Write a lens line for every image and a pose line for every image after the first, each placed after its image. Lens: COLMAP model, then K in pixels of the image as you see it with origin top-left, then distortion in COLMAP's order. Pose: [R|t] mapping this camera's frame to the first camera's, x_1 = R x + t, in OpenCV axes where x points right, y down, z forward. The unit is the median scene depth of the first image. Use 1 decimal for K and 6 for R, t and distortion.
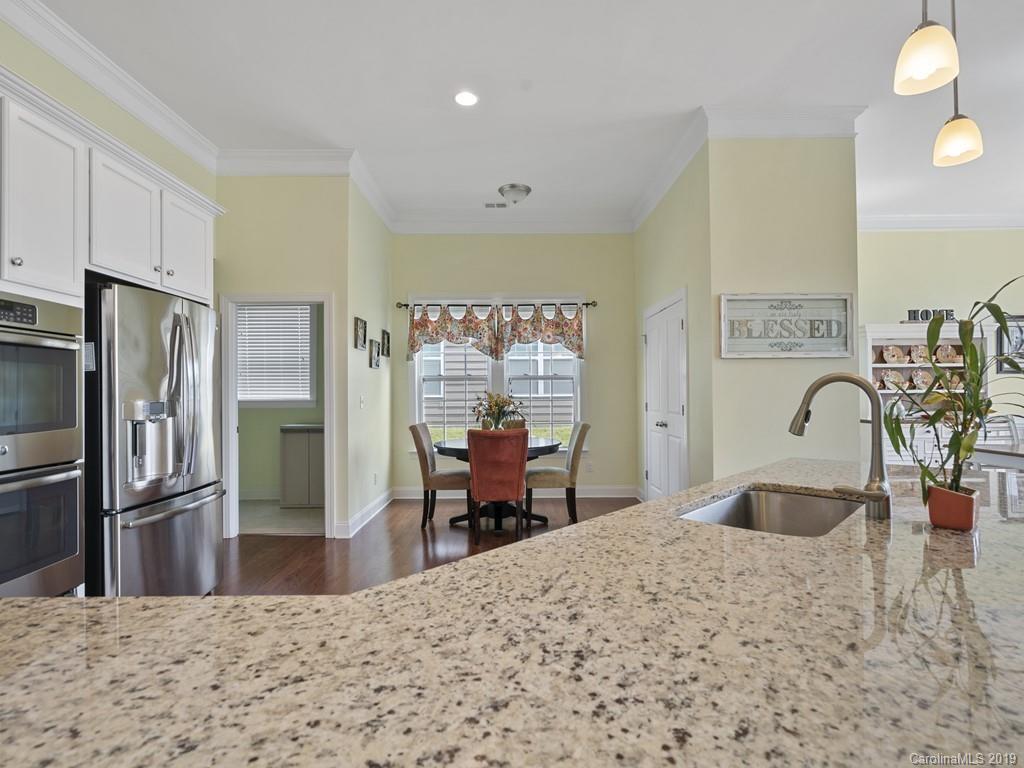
lens RADIAL K [[523.3, 0, 513.4], [0, 523.3, 388.3], [0, 0, 1]] dist [-0.011758, 0.005121]
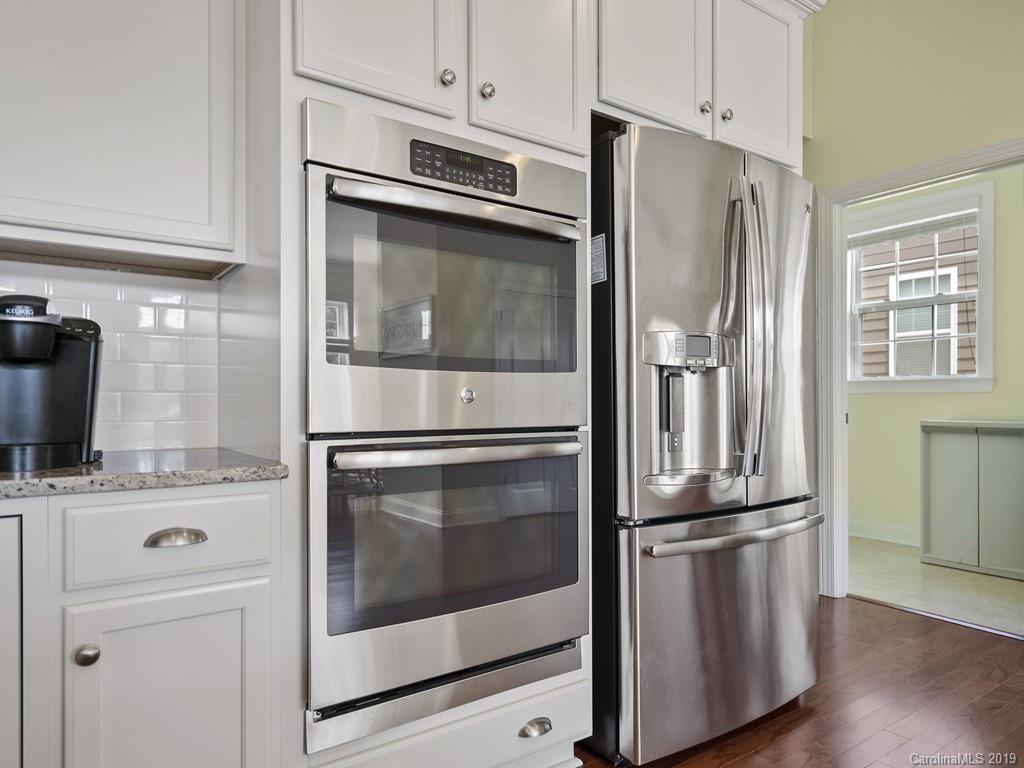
lens RADIAL K [[662.2, 0, 503.1], [0, 662.2, 398.8], [0, 0, 1]] dist [0.000570, -0.000735]
pose [[0.568367, 0.005487, -0.822757, -0.225718], [0.003901, 0.999949, 0.009364, 0.085397], [0.822766, -0.008532, 0.568316, 0.429415]]
